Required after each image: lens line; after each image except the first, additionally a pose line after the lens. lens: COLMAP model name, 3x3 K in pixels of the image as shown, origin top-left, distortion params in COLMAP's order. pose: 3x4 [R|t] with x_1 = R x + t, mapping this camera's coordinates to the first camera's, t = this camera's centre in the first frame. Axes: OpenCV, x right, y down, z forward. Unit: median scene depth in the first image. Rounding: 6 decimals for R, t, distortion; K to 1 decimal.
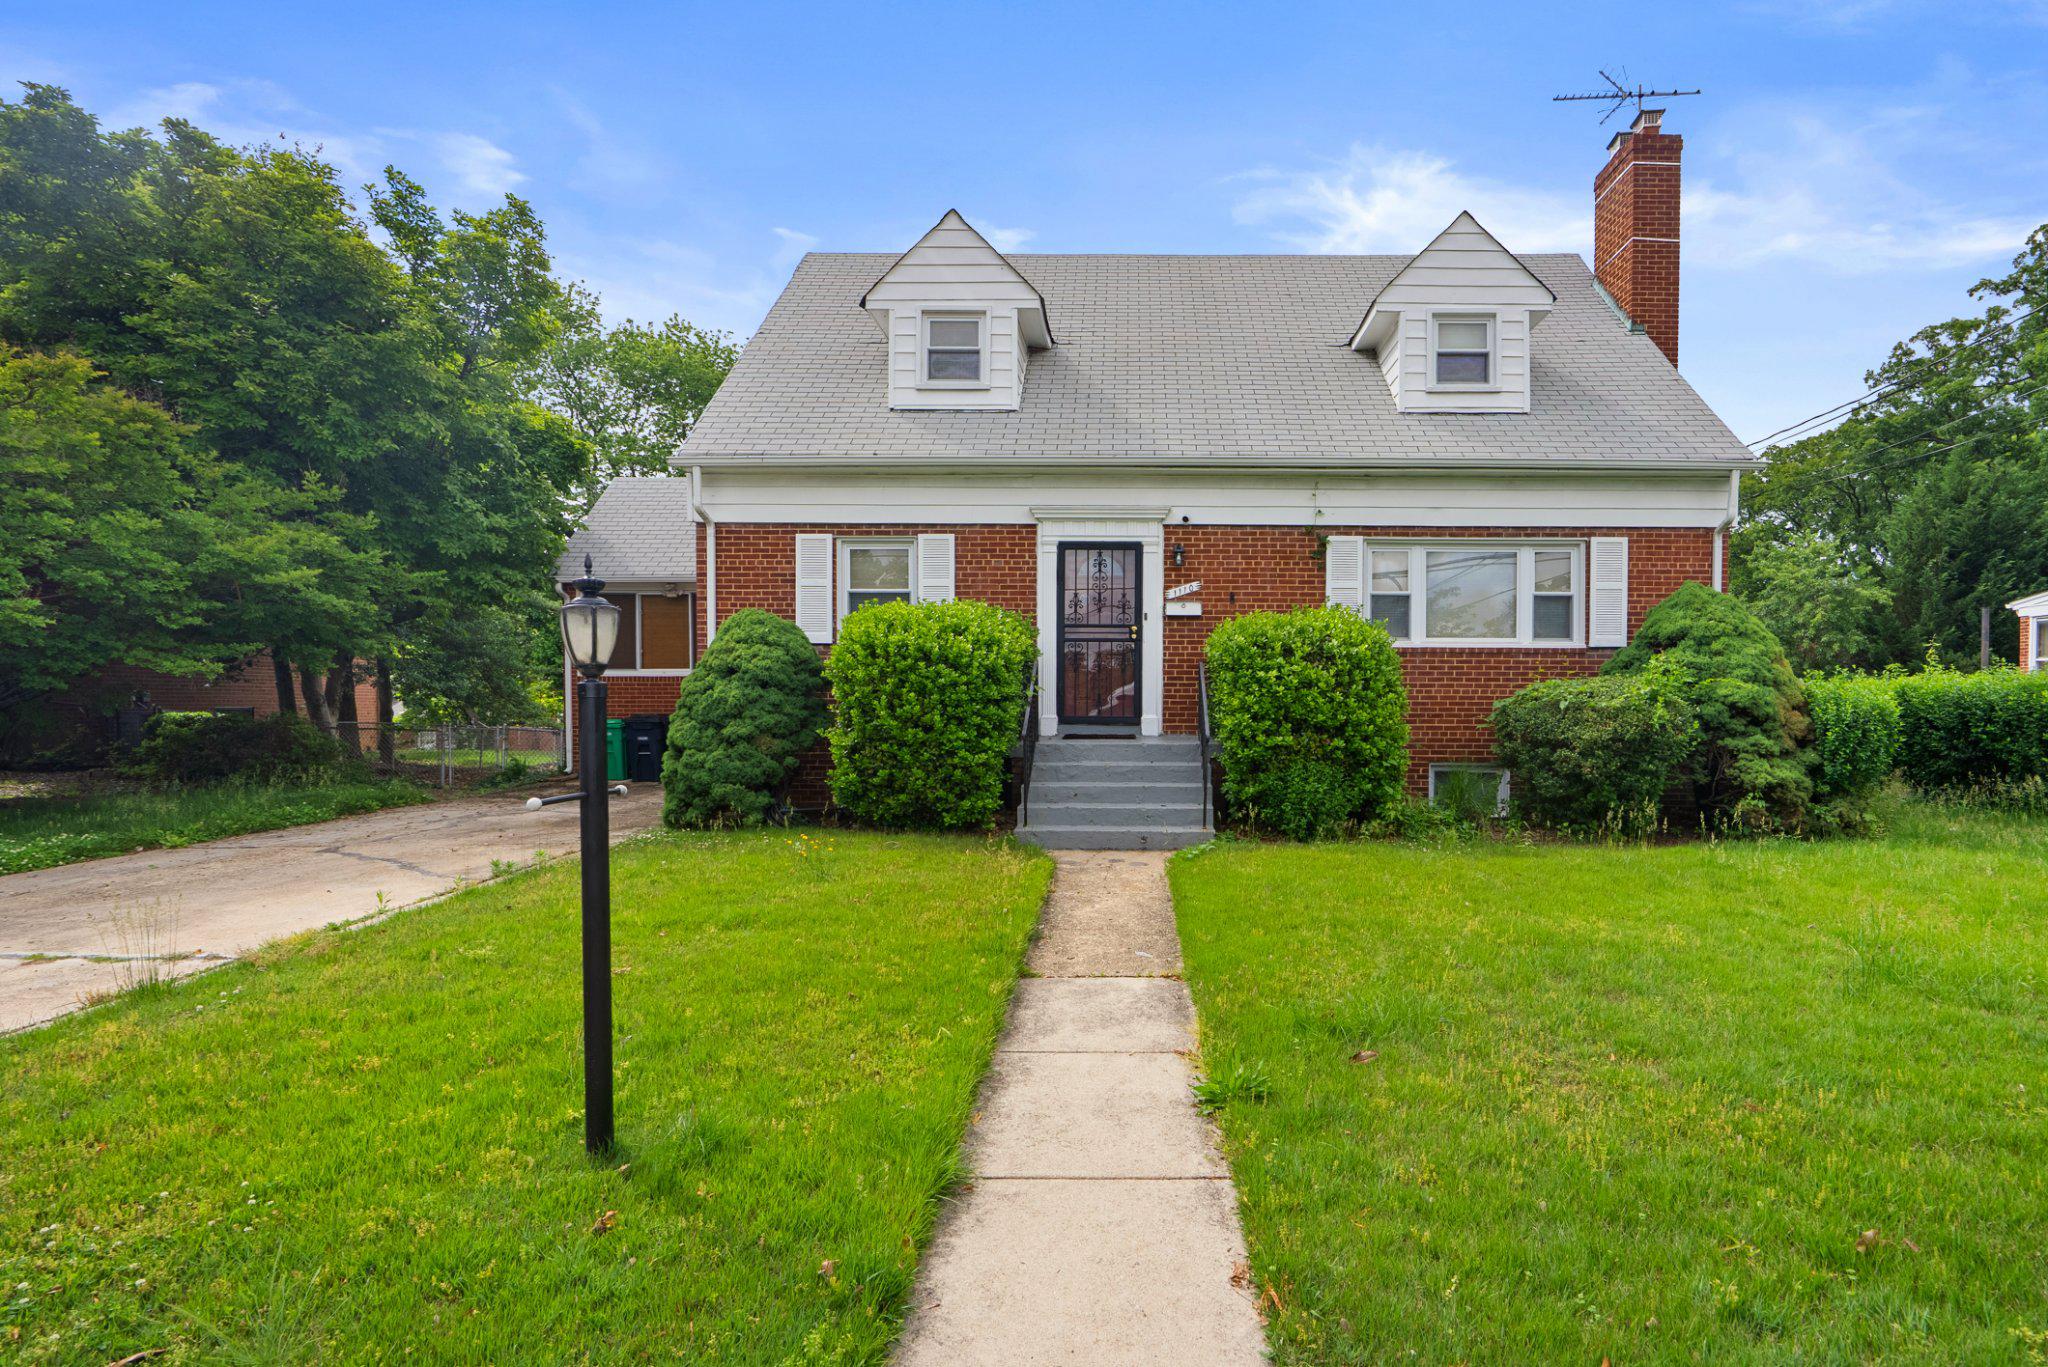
lens RADIAL K [[946.3, 0, 1024.0], [0, 946.3, 683.5], [0, 0, 1]] dist [-0.002938, -0.000650]
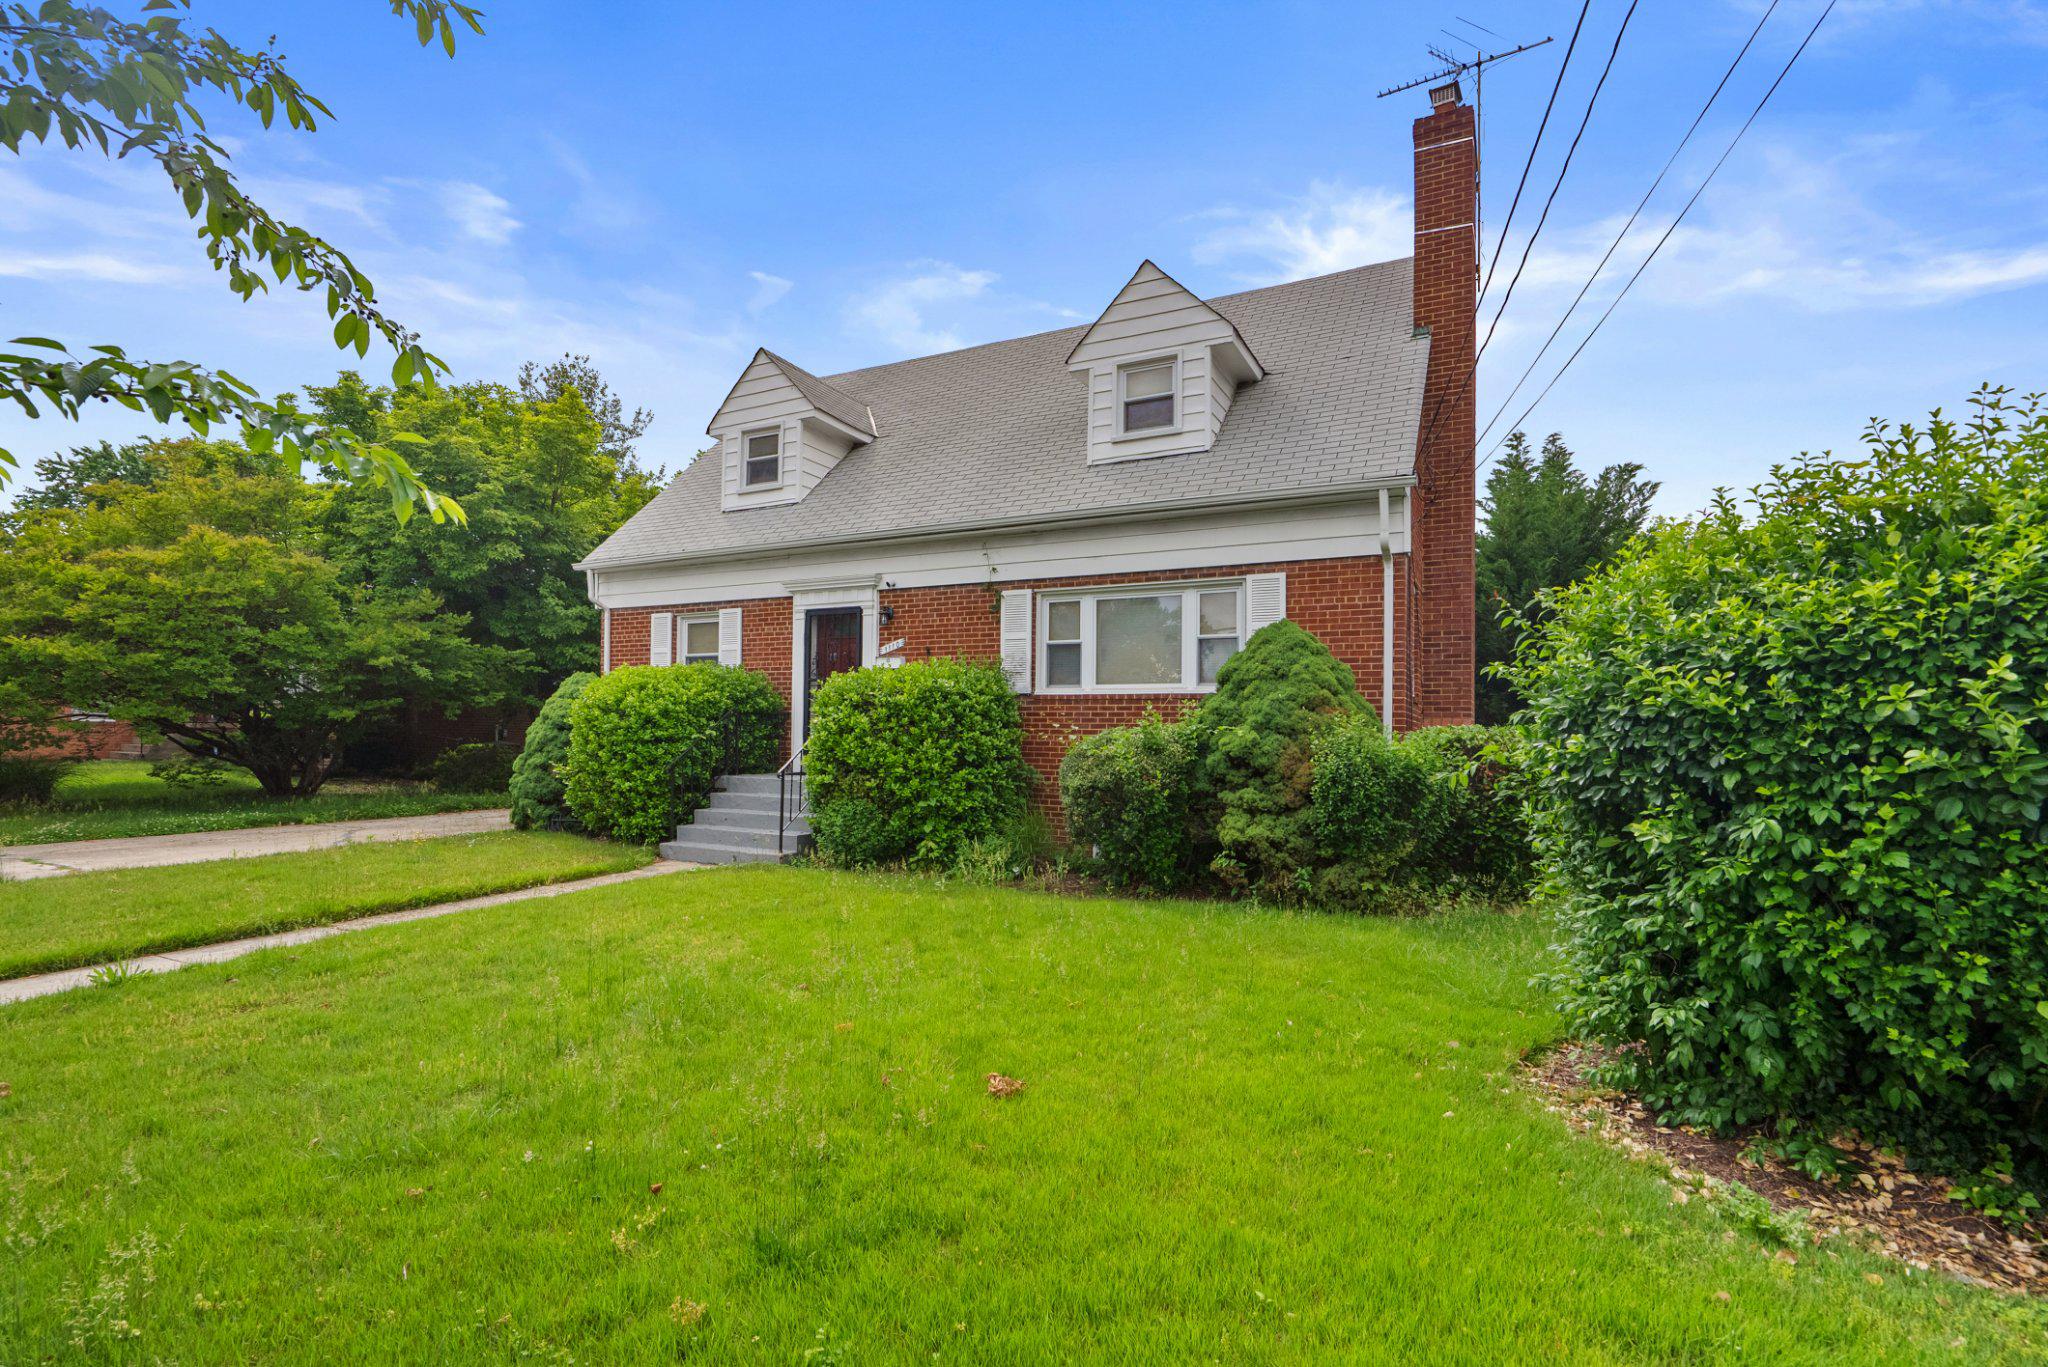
lens RADIAL K [[950.4, 0, 1024.0], [0, 950.4, 683.5], [0, 0, 1]] dist [0.002369, -0.000632]
pose [[0.888497, -0.016999, -0.458567, 0.830326], [-0.004430, 0.998949, -0.045613, -0.003098], [0.458861, 0.042558, 0.887488, 0.064027]]
